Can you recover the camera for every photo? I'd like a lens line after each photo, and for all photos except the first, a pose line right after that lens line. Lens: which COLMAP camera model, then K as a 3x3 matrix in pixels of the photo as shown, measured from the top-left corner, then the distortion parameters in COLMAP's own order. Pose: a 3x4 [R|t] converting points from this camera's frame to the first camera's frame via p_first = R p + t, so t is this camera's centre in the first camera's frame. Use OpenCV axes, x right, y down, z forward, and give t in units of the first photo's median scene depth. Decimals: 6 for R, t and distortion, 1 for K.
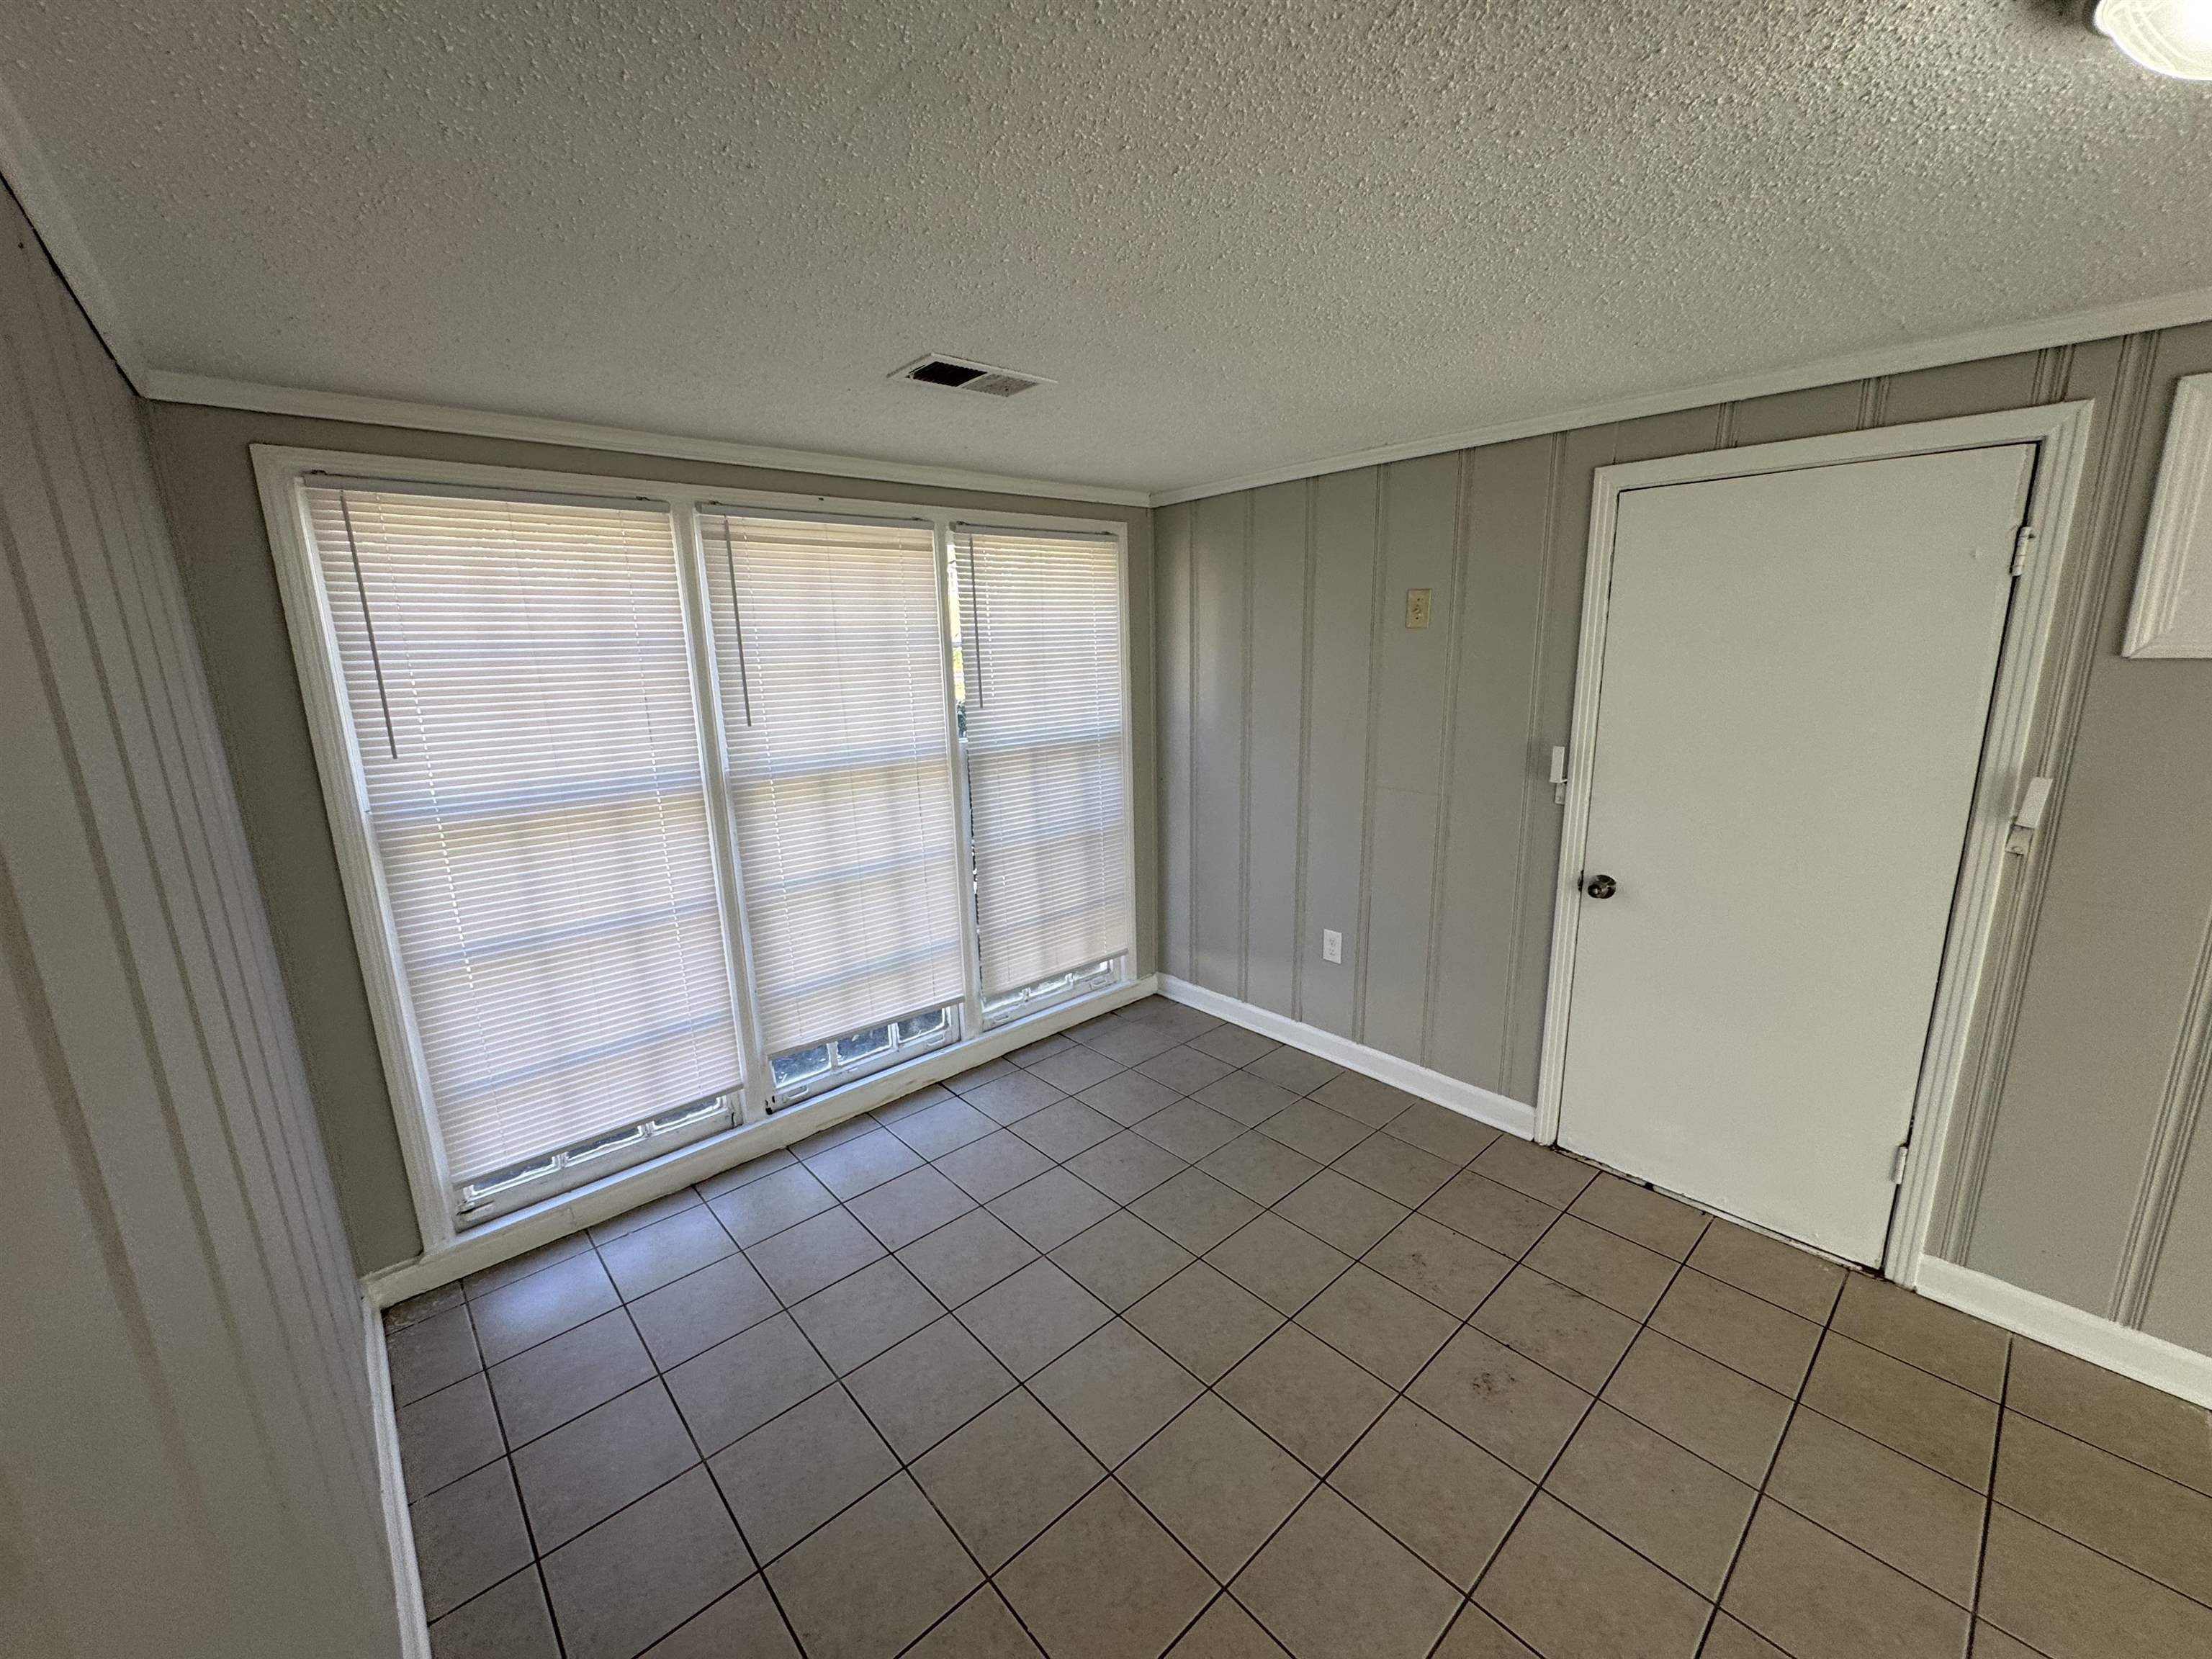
lens RADIAL K [[886.6, 0, 1102.9], [0, 886.6, 825.0], [0, 0, 1]] dist [-0.000422, -0.000693]
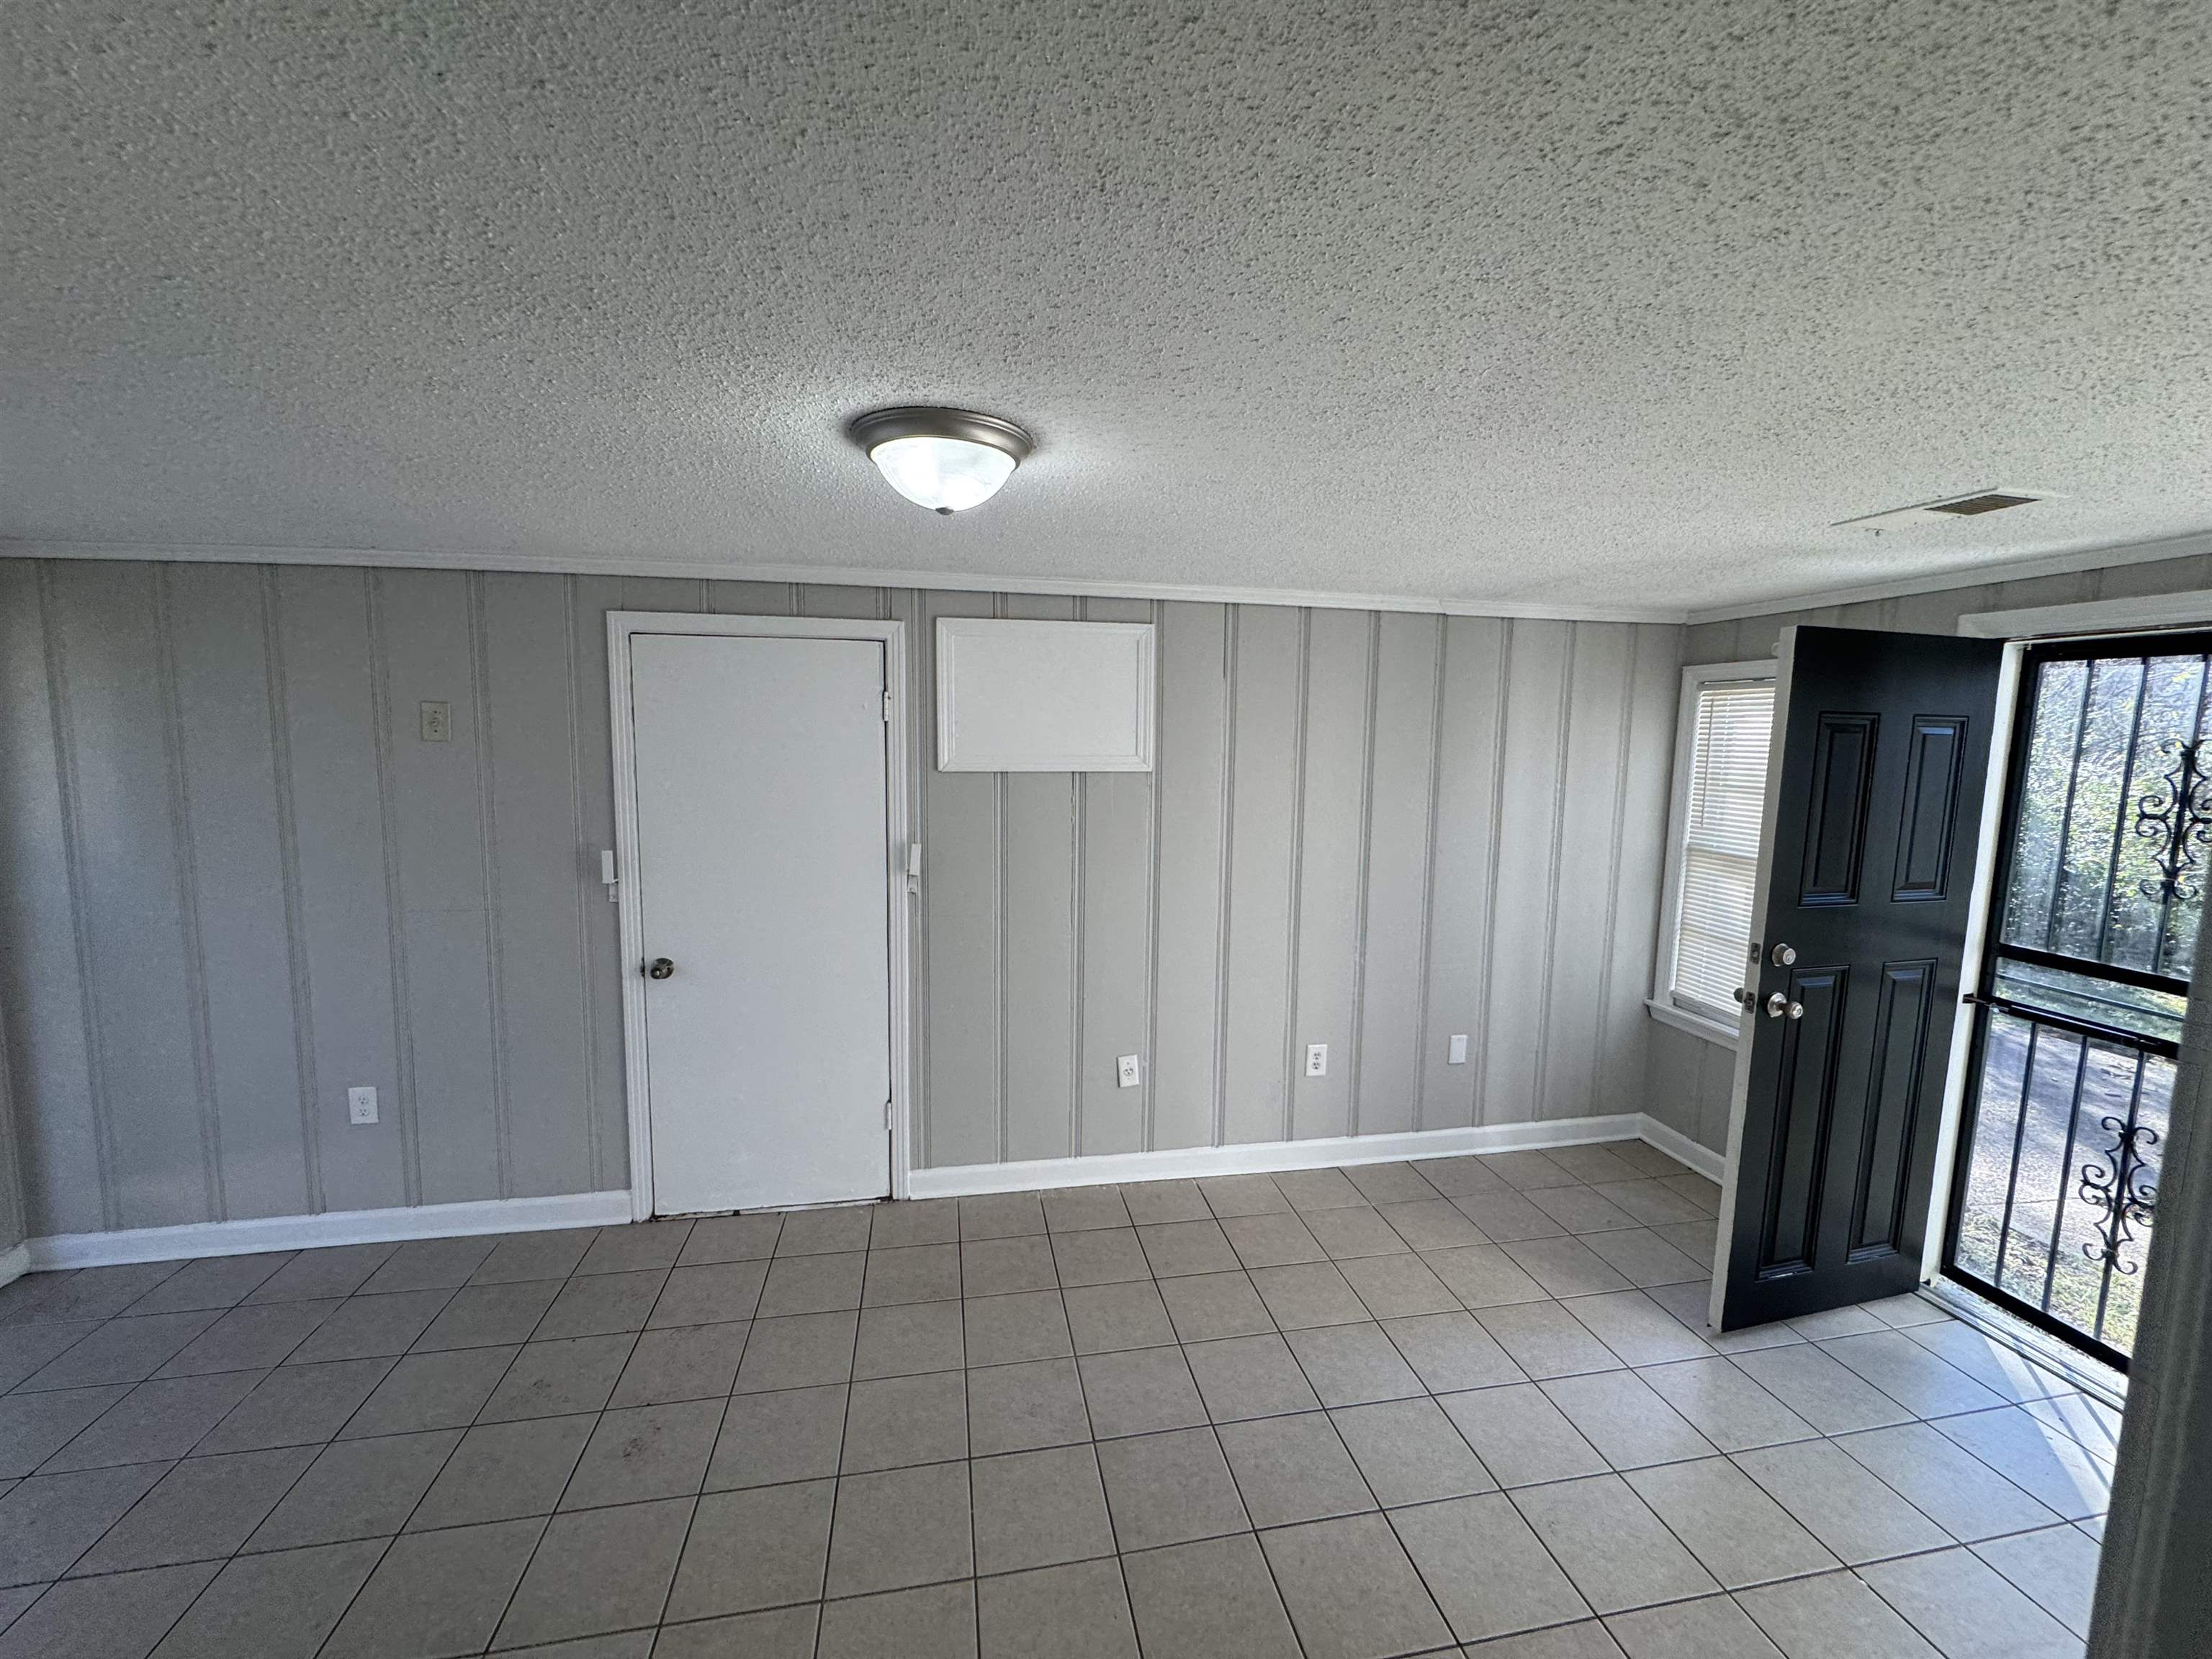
lens RADIAL K [[886.6, 0, 1107.3], [0, 886.6, 834.4], [0, 0, 1]] dist [-0.000422, -0.000693]
pose [[0.513934, -0.060146, 0.855719, -0.106602], [0.159104, 0.986914, -0.026189, 0.019698], [-0.842946, 0.149608, 0.516778, -0.098470]]
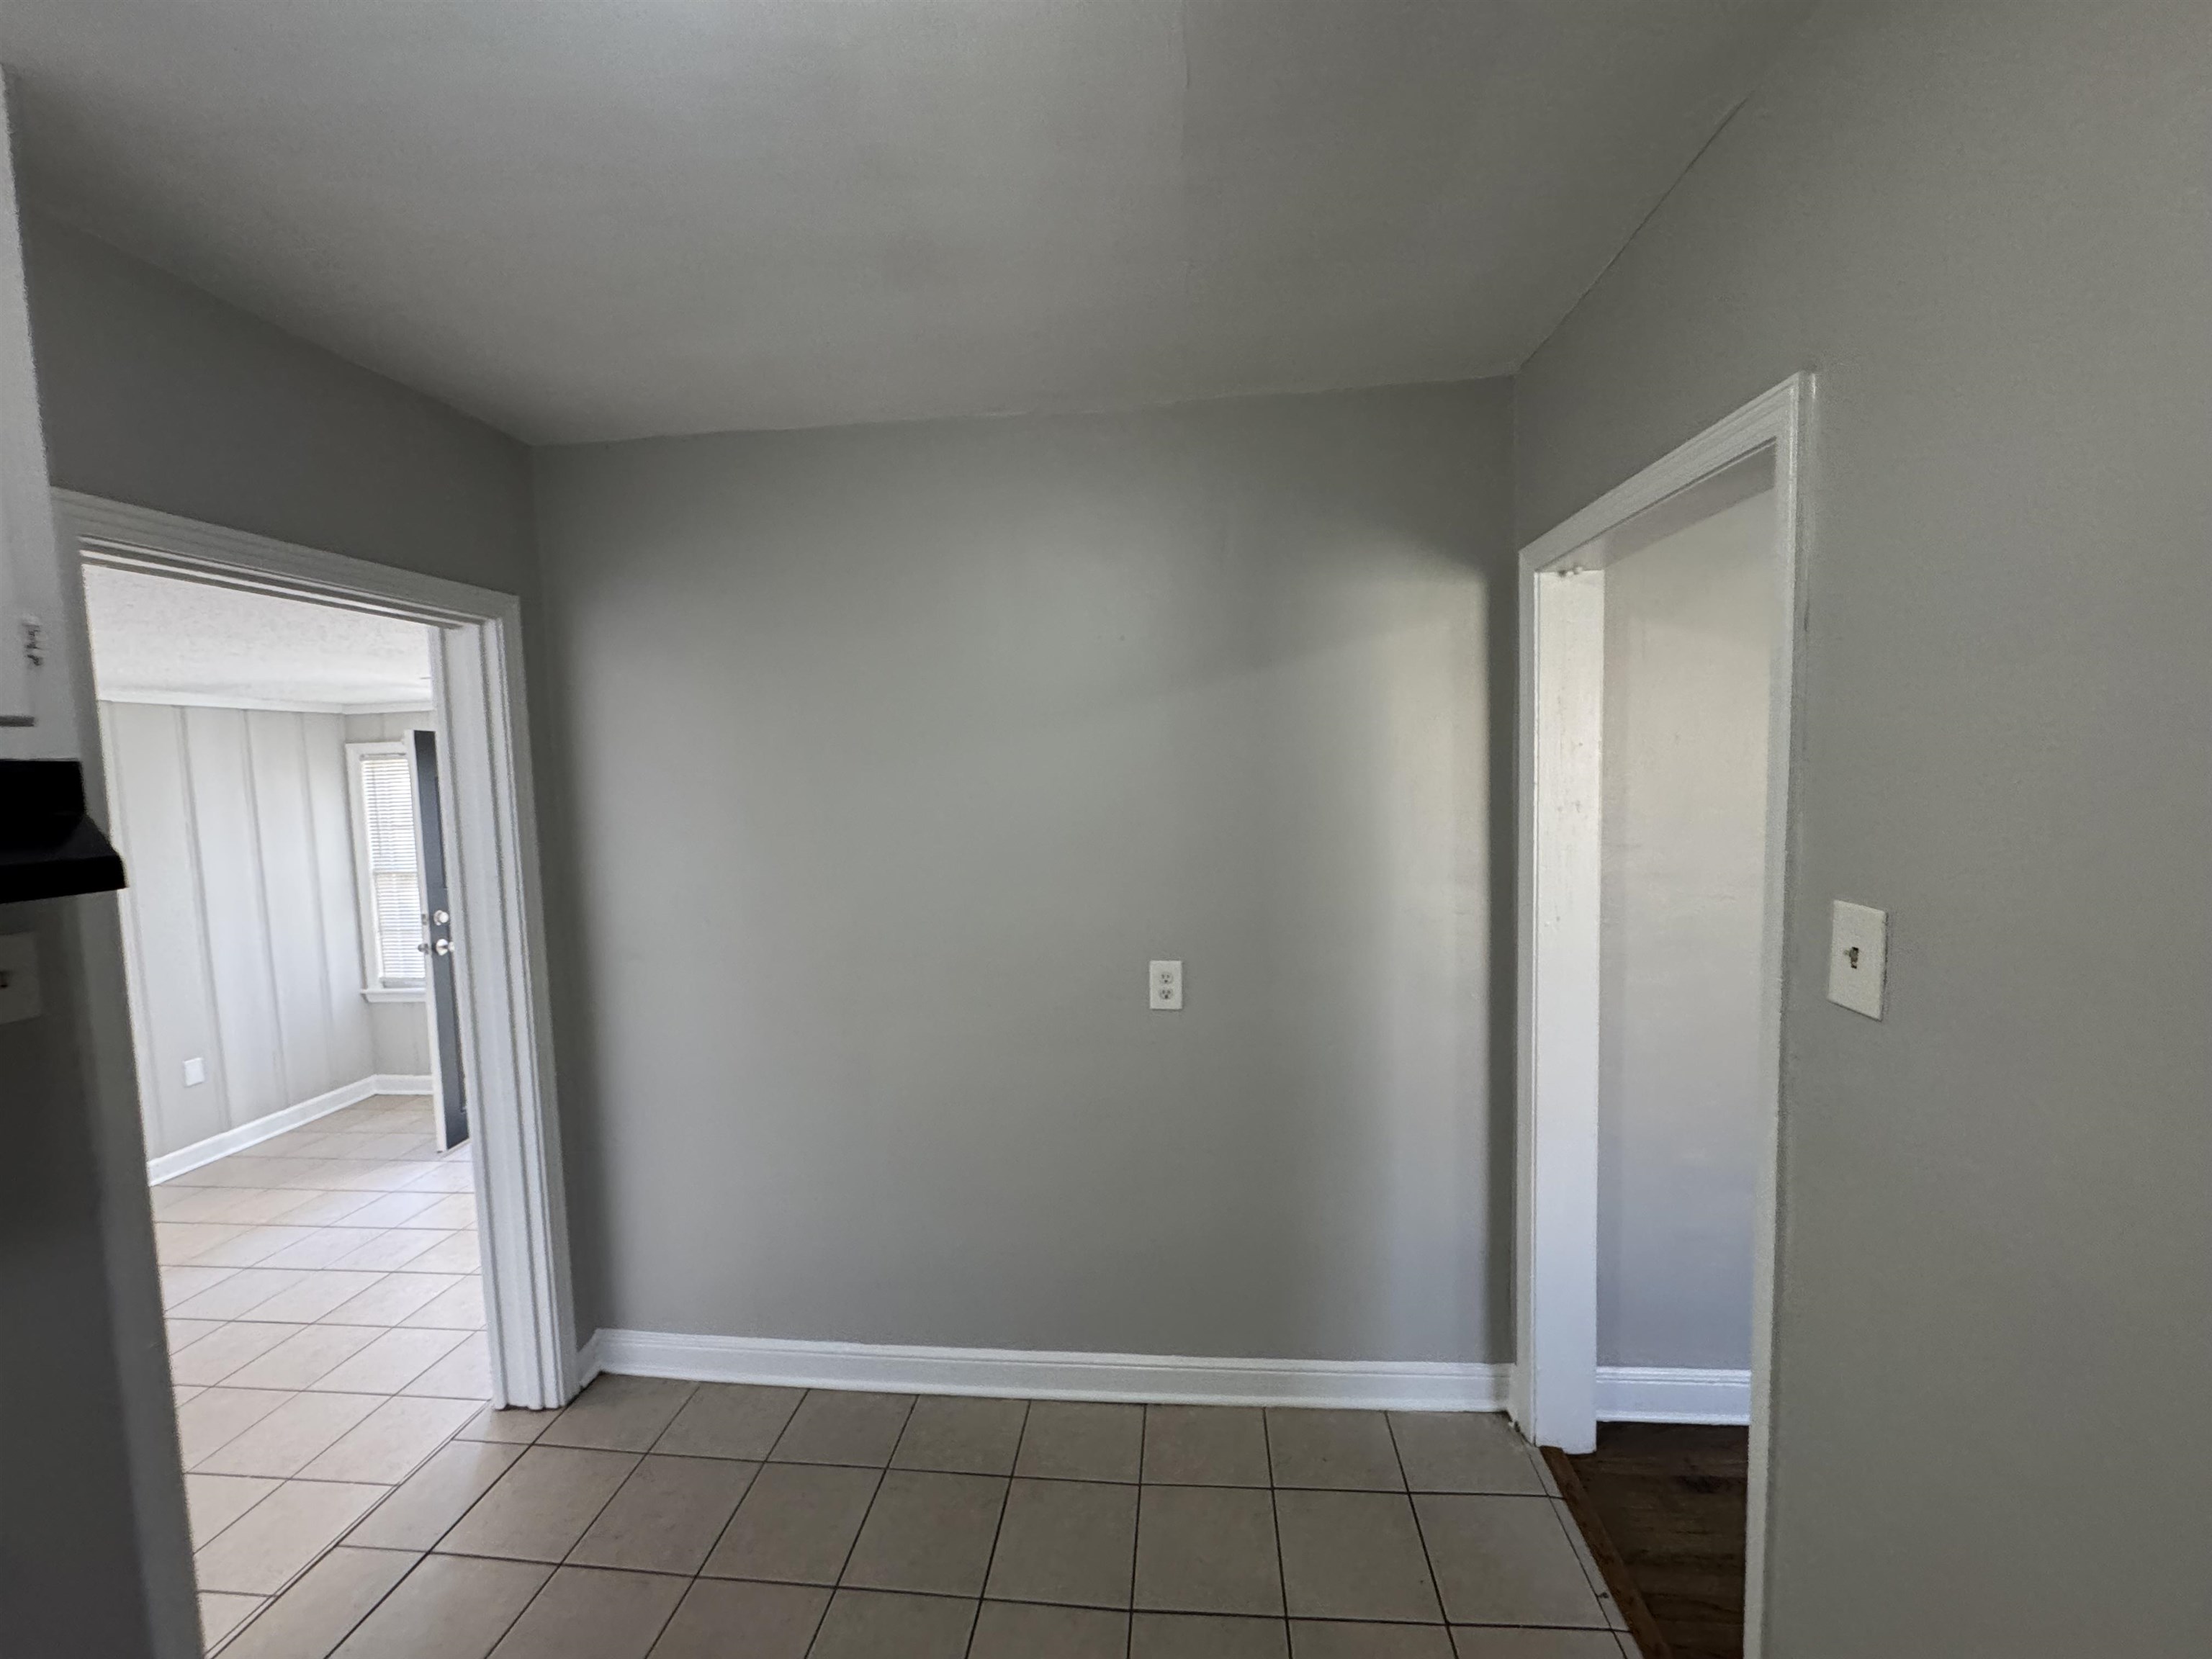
lens RADIAL K [[886.6, 0, 1107.9], [0, 886.6, 823.0], [0, 0, 1]] dist [-0.000422, -0.000693]
pose [[-0.671379, -0.003105, 0.741108, -0.915600], [0.212766, 0.957088, 0.196757, 0.006473], [-0.709916, 0.289781, -0.641908, -0.074623]]
